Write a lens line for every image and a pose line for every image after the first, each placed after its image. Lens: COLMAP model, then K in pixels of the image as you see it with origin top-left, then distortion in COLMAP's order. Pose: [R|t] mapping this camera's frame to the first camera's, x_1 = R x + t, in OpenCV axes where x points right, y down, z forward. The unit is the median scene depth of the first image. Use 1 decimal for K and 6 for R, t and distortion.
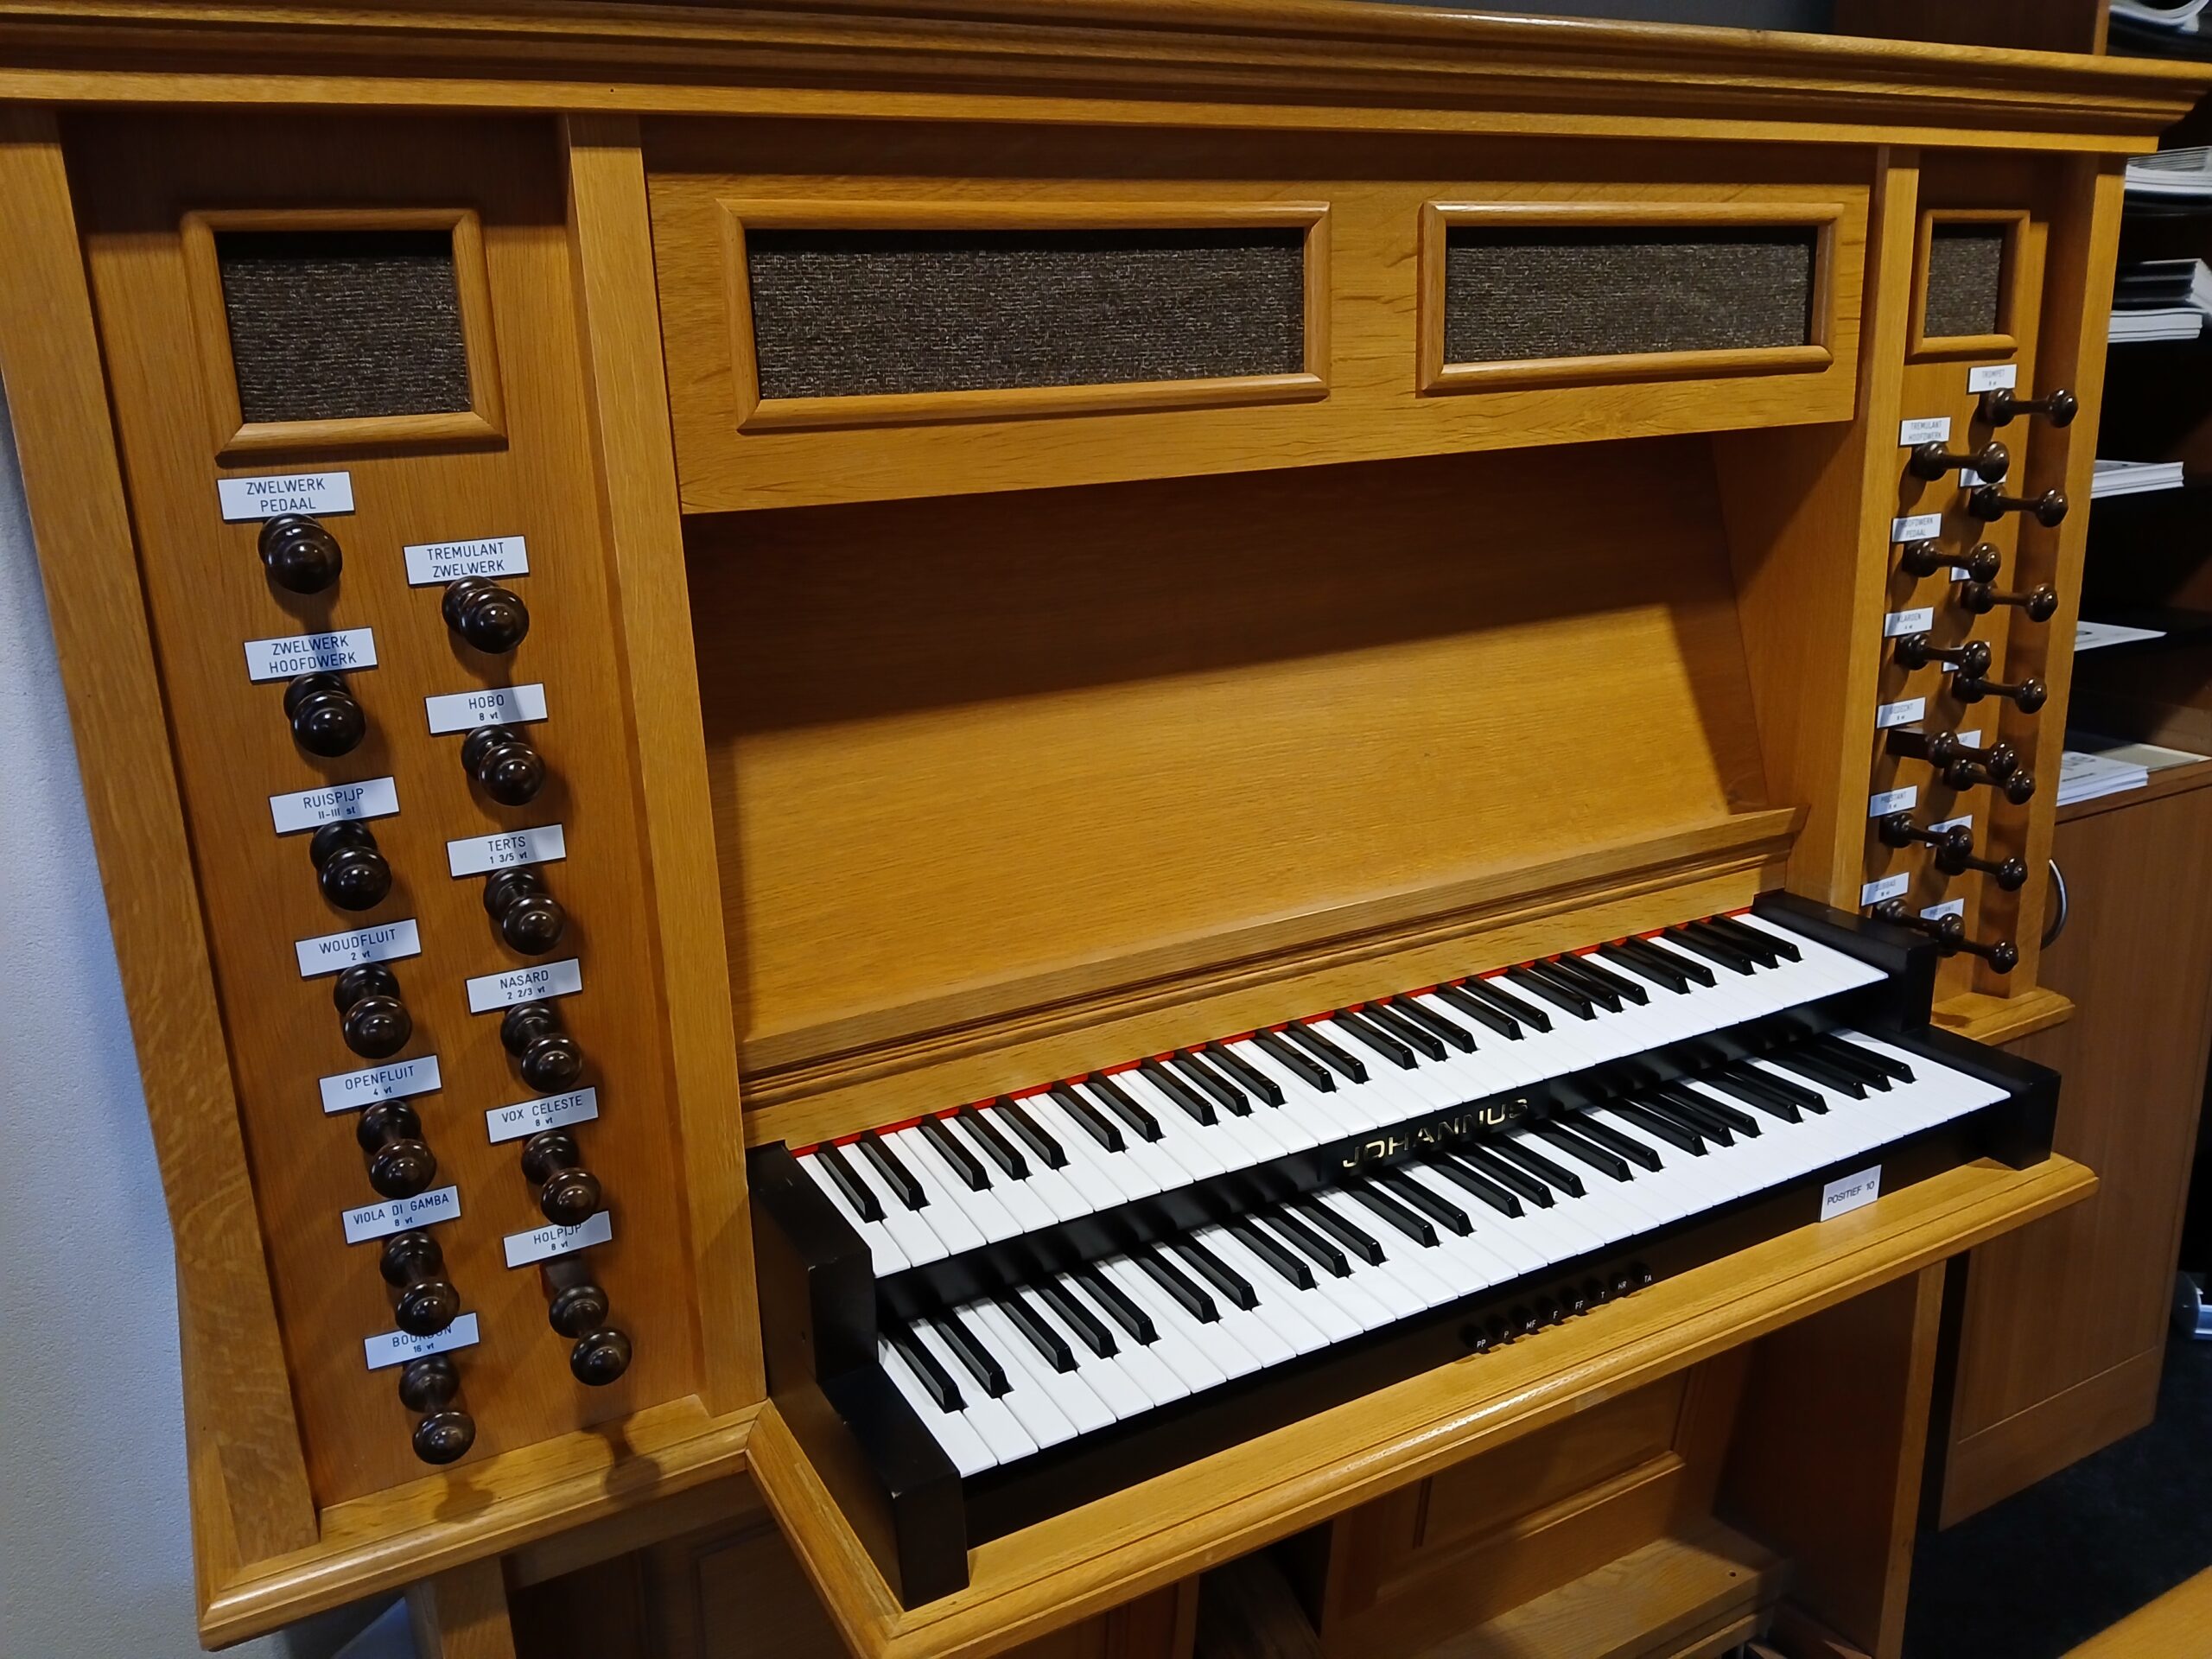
lens RADIAL K [[1740.4, 0, 1117.9], [0, 1740.4, 812.6], [0, 0, 1]] dist [0.121085, -0.292384]
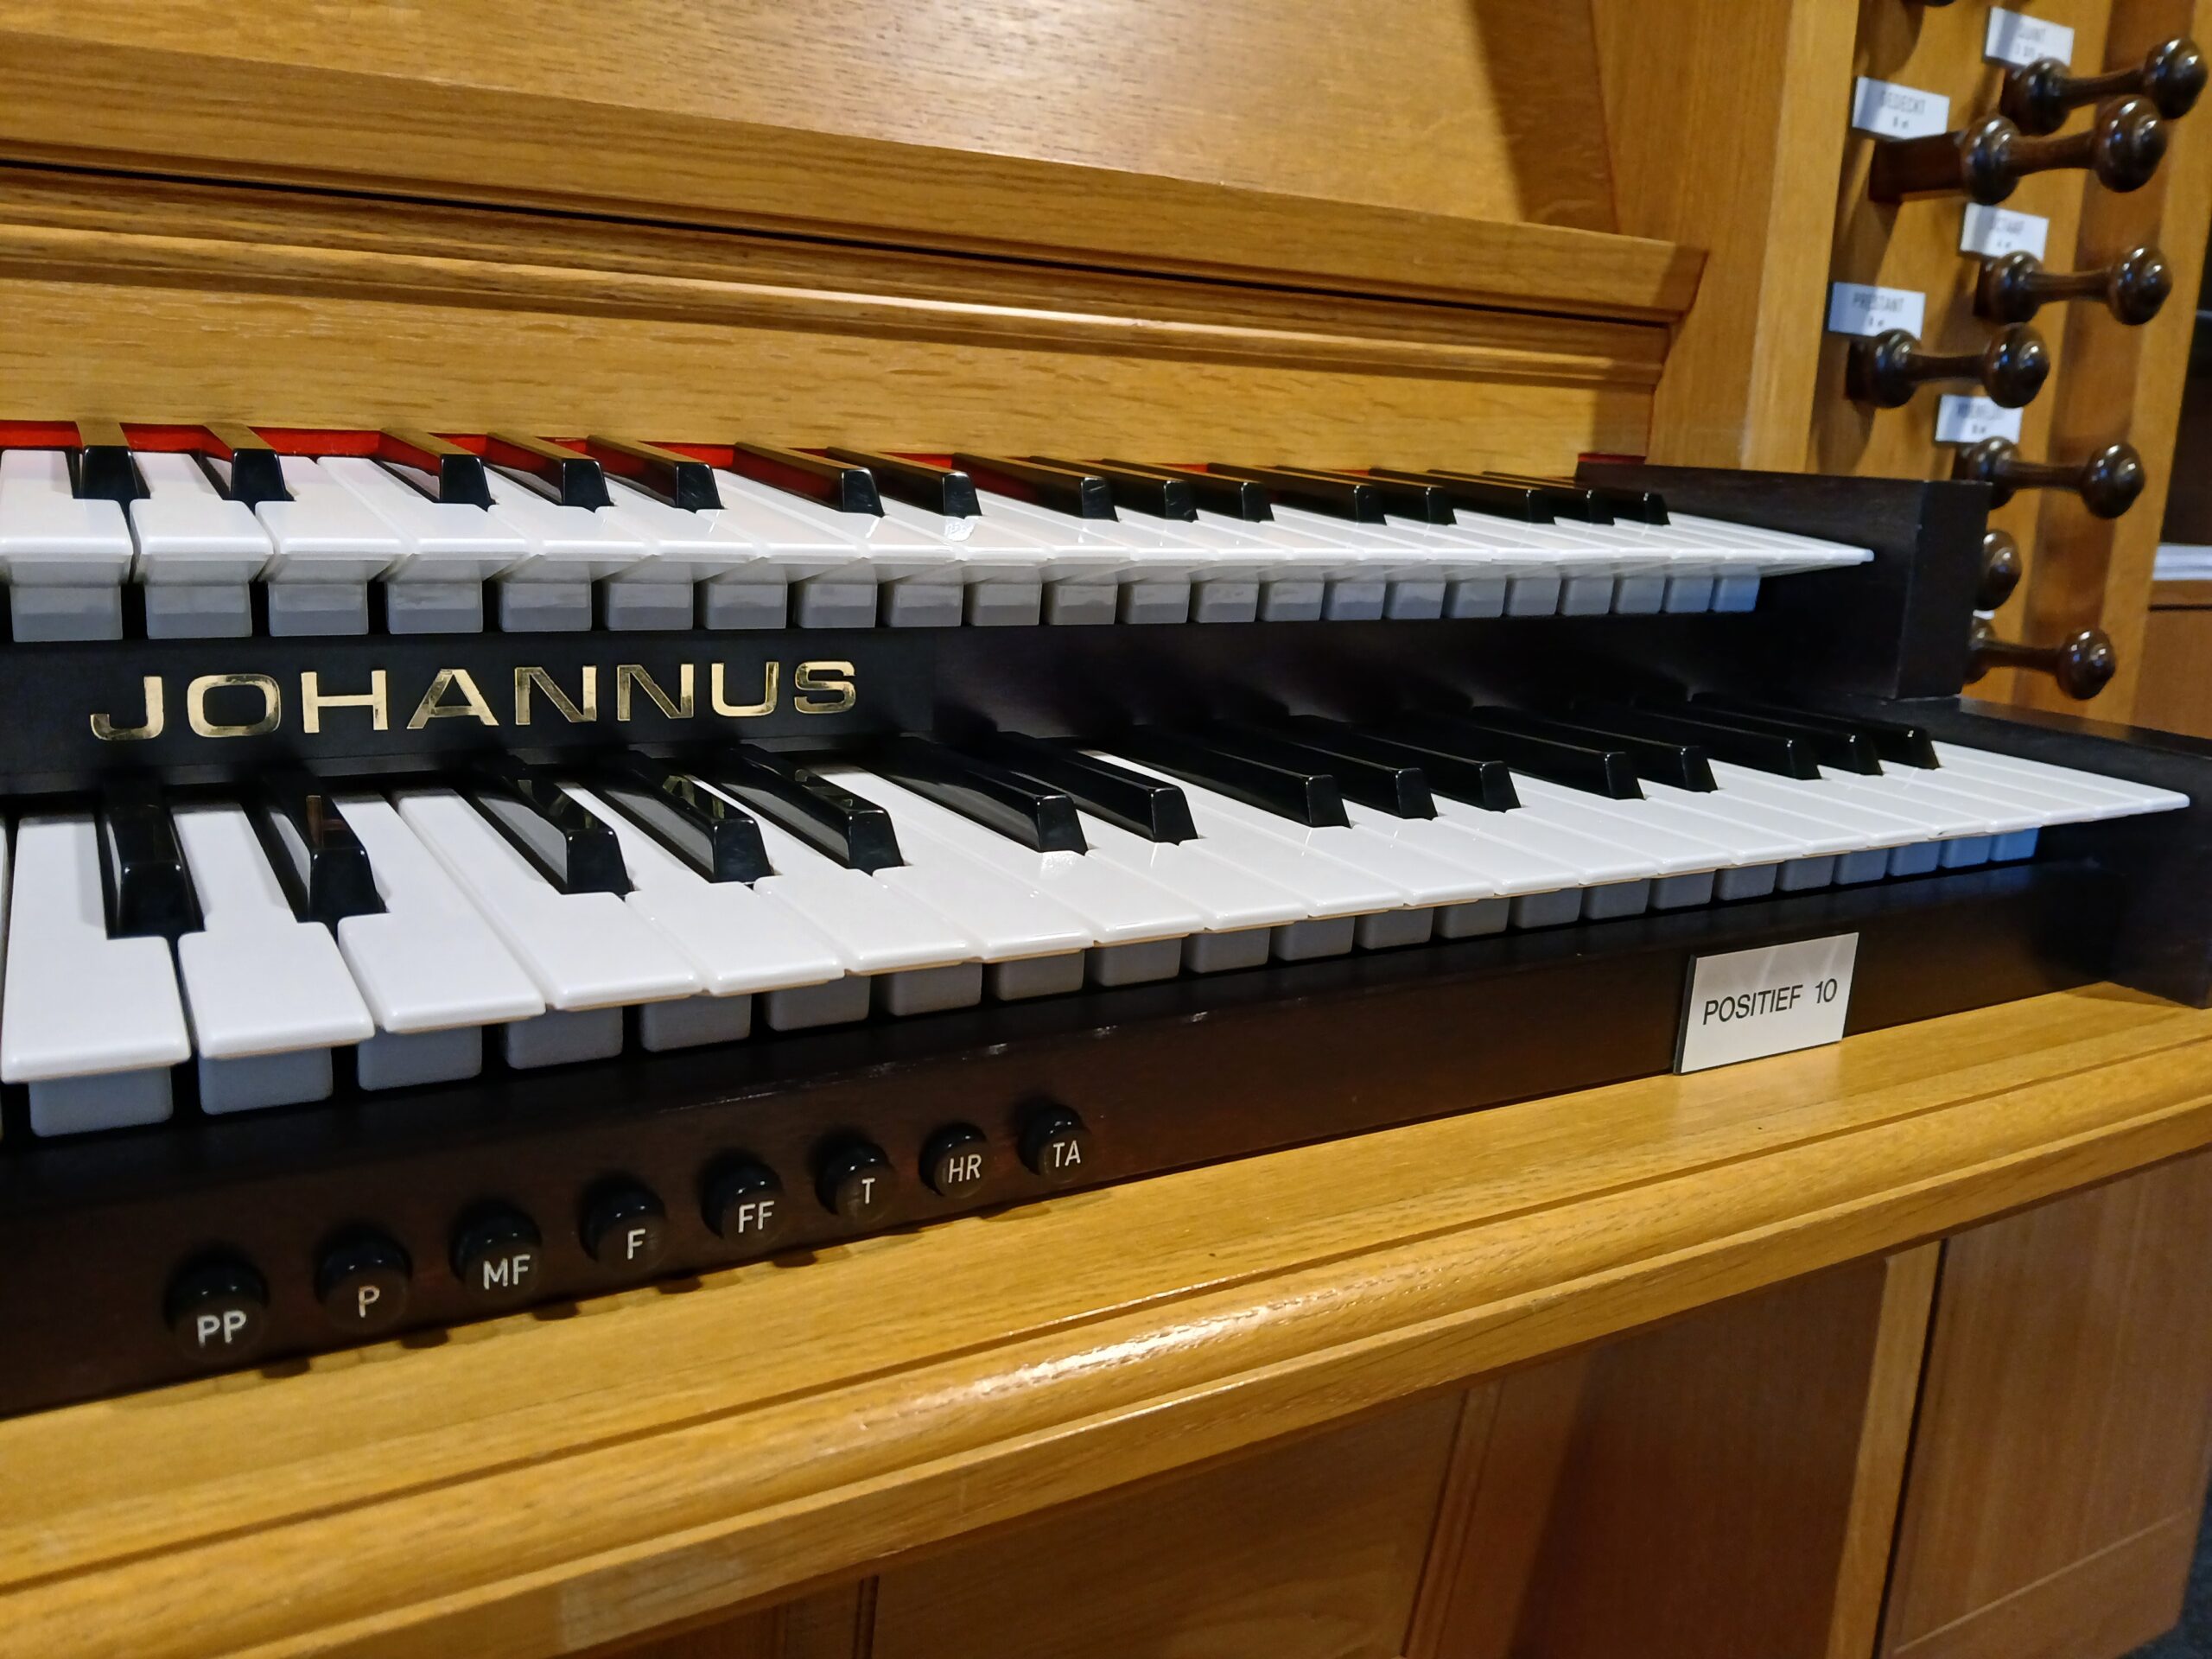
lens RADIAL K [[1721.4, 0, 1103.7], [0, 1721.4, 822.7], [0, 0, 1]] dist [0.144141, -0.341525]
pose [[0.996804, 0.069348, 0.039668, 0.296625], [-0.066944, 0.996010, -0.059021, 0.231305], [-0.043603, 0.056177, 0.997468, 0.728956]]
